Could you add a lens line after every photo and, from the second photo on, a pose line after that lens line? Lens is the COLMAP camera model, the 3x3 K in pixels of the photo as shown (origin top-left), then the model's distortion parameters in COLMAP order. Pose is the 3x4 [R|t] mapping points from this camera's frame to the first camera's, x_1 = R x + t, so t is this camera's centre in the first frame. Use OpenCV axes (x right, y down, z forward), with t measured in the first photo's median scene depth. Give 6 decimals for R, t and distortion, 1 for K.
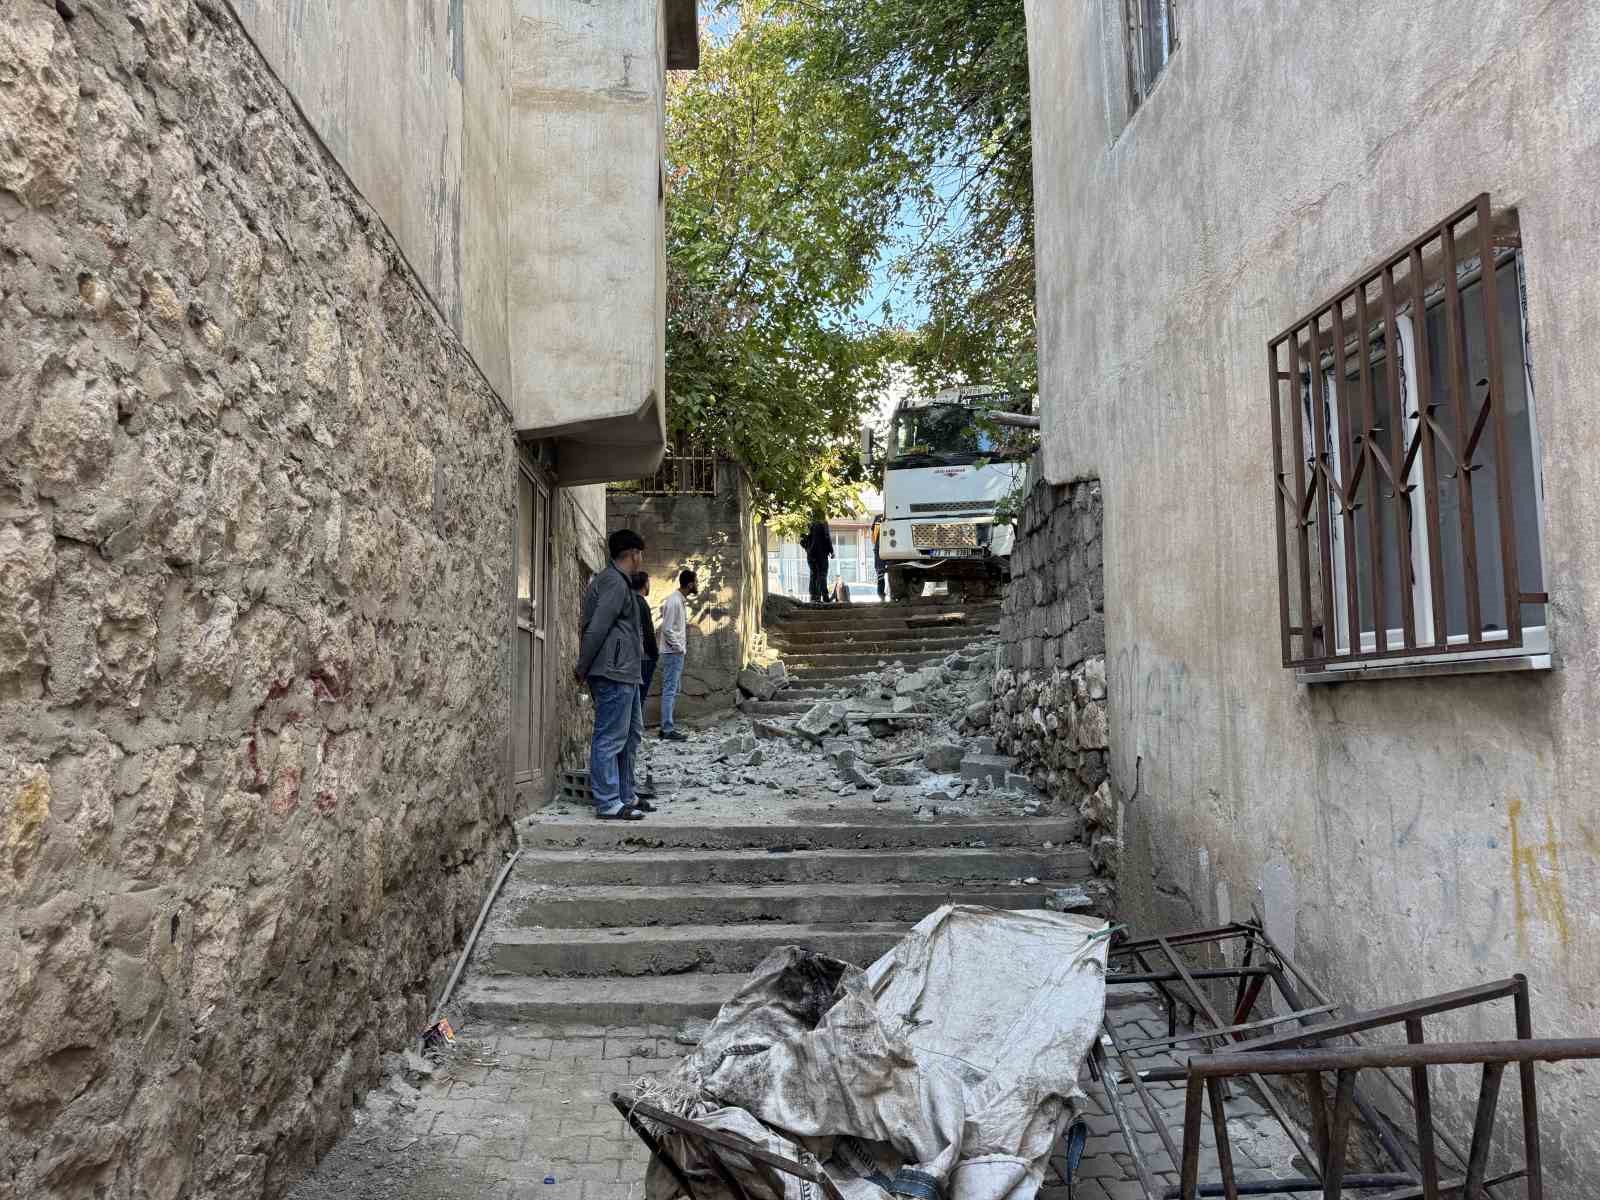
lens RADIAL K [[1367.8, 0, 784.6], [0, 1367.8, 568.5], [0, 0, 1]] dist [0.187181, -0.473991]
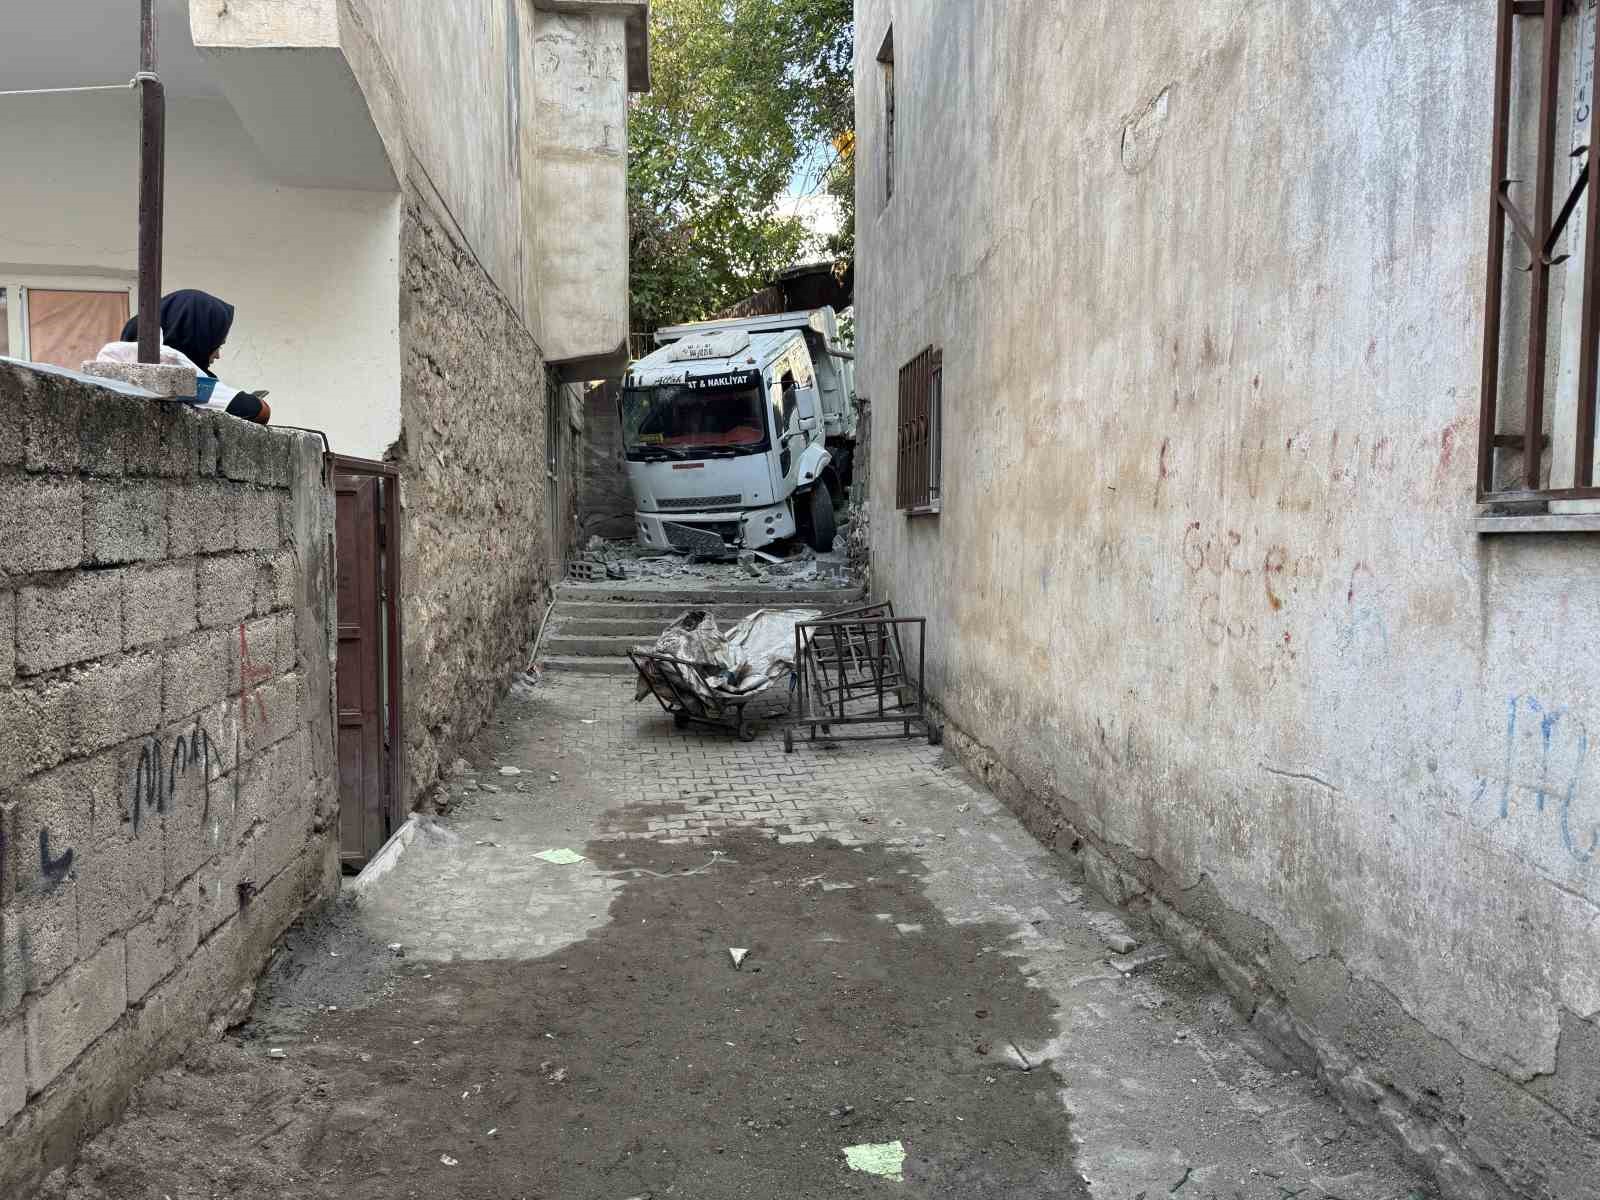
lens RADIAL K [[1240.9, 0, 806.9], [0, 1240.9, 631.1], [0, 0, 1]] dist [0.086483, -0.001155]
pose [[0.997972, 0.007340, 0.063228, 0.036988], [-0.018717, 0.983253, 0.181281, -0.060319], [-0.060839, -0.182097, 0.981397, -0.638620]]
